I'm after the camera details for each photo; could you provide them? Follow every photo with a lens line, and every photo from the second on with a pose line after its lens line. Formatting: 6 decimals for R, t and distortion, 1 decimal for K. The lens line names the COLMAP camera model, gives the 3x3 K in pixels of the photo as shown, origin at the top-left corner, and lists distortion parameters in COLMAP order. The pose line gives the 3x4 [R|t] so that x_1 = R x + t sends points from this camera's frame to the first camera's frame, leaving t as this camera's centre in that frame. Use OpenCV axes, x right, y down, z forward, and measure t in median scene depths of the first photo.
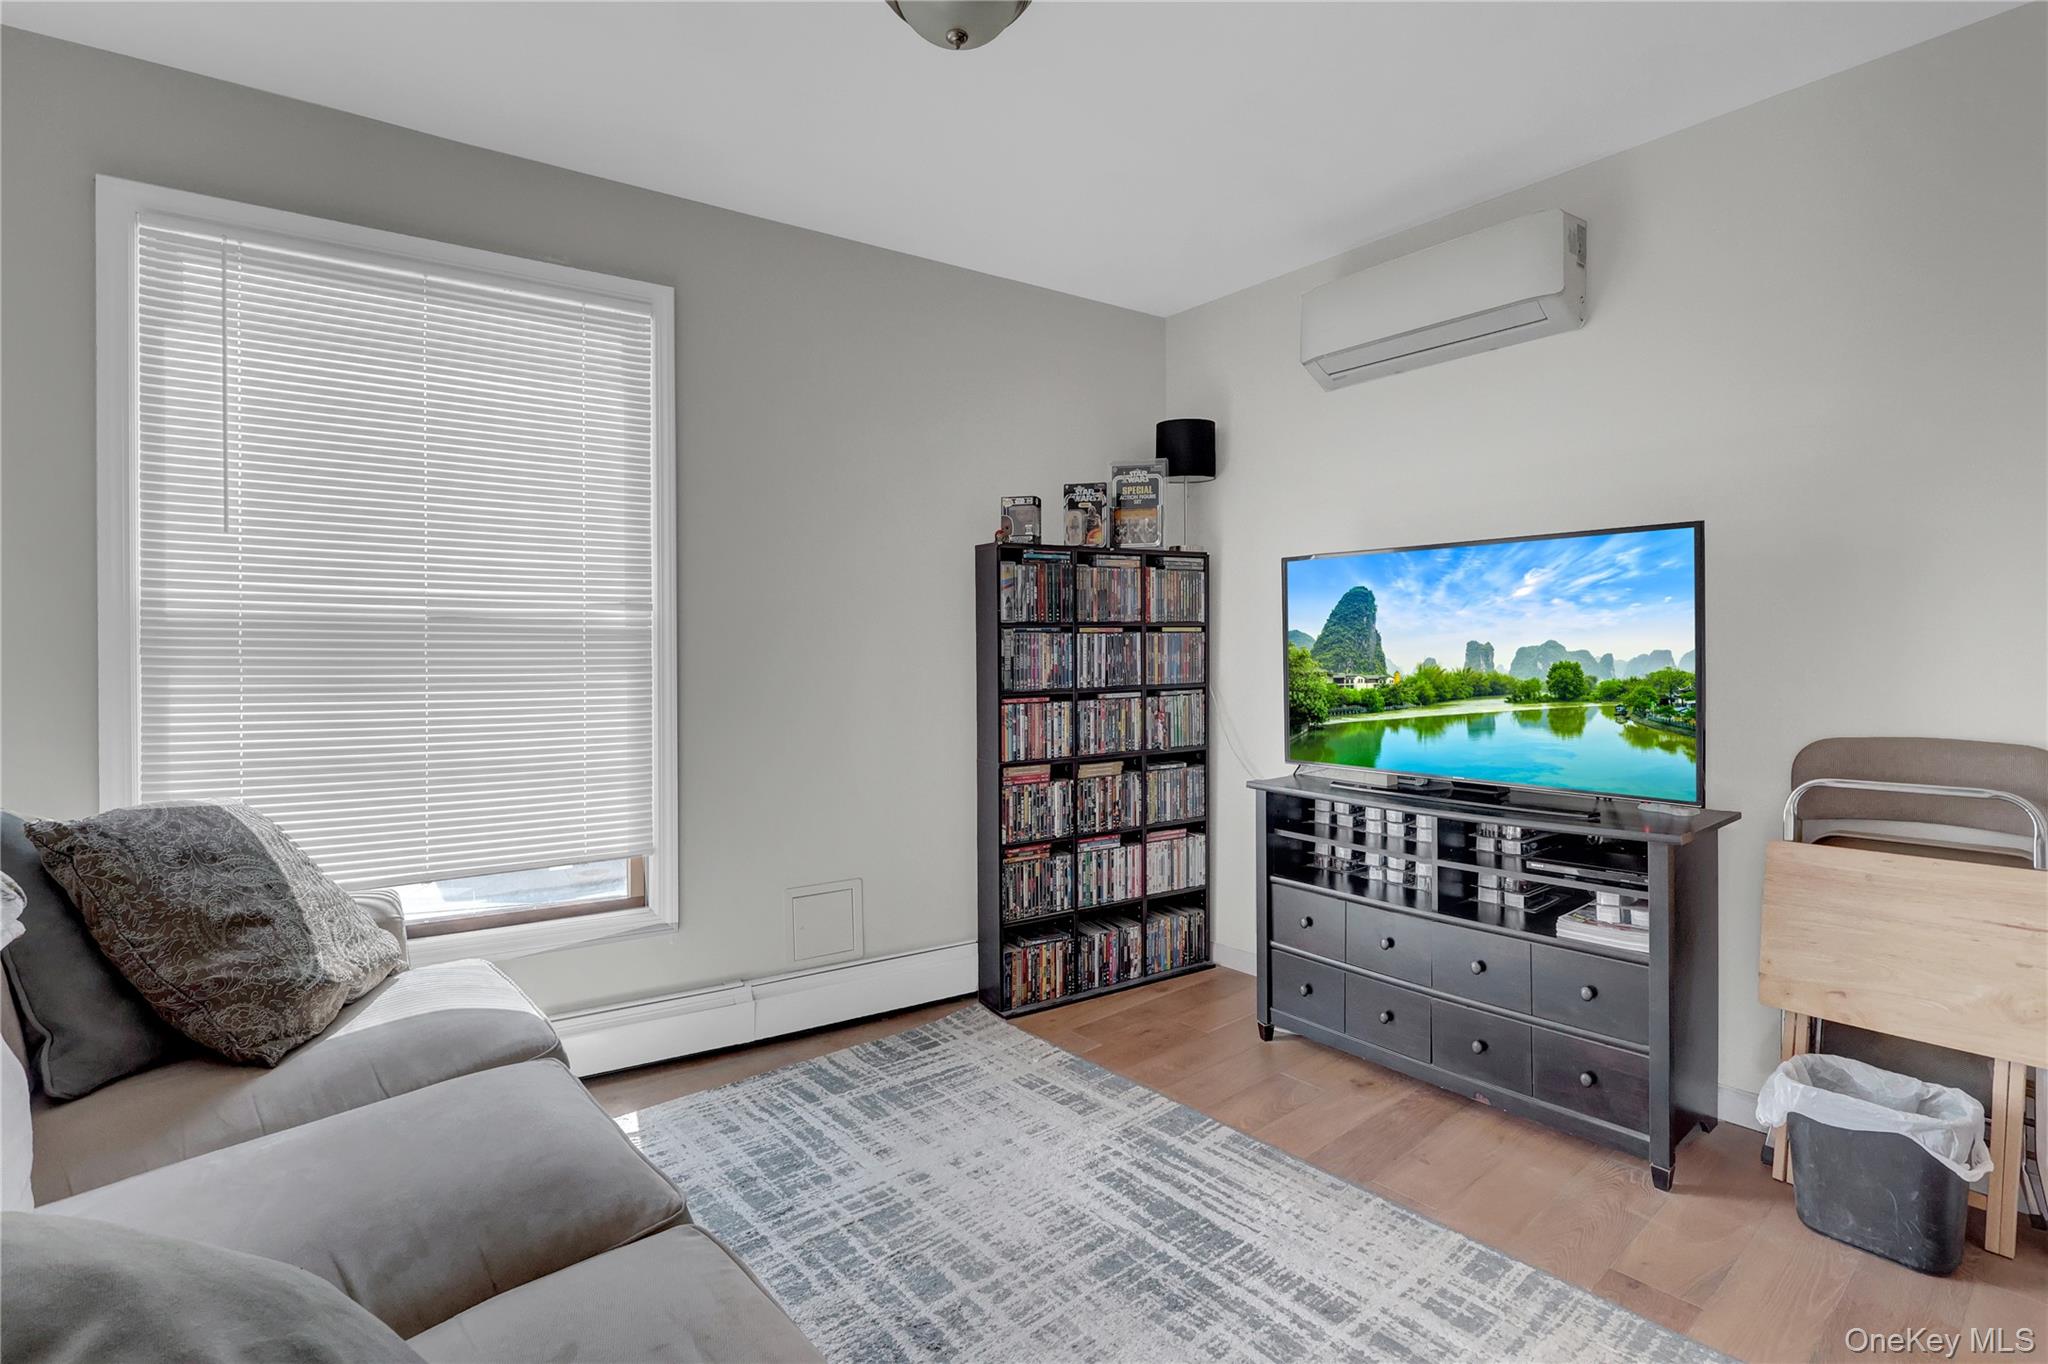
lens RADIAL K [[954.9, 0, 1031.1], [0, 954.9, 668.8], [0, 0, 1]] dist [-0.002618, -0.000158]
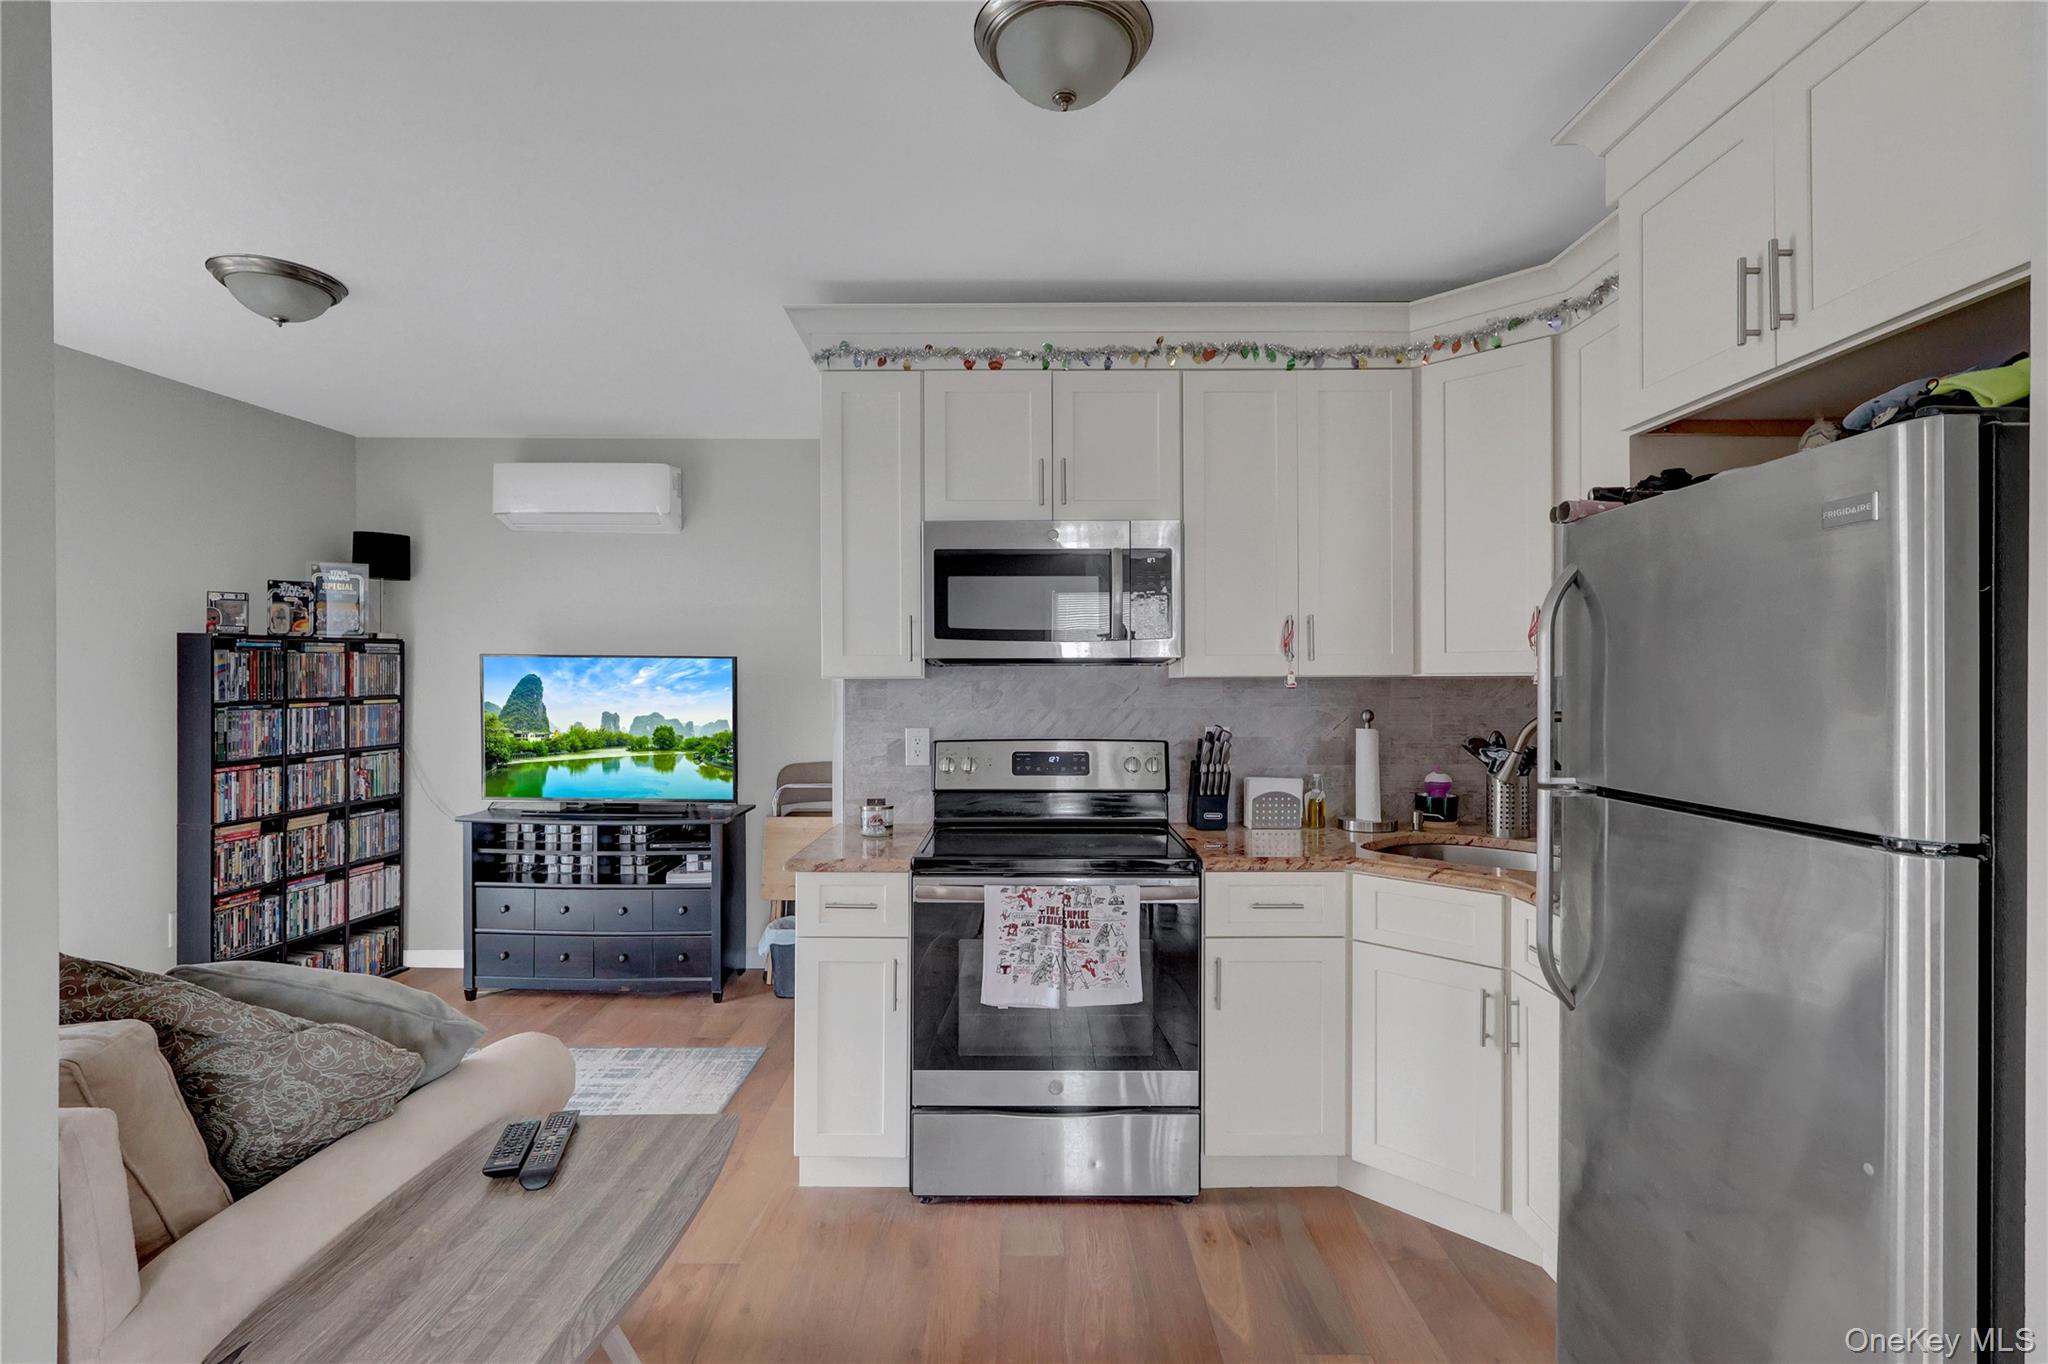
lens RADIAL K [[930.7, 0, 1024.0], [0, 930.7, 682.0], [0, 0, 1]] dist [0.000245, 0.000068]
pose [[0.638797, 0.004324, 0.769363, -0.262790], [0.004620, 0.999945, -0.009456, -0.056263], [-0.769361, 0.009595, 0.638742, -0.457669]]
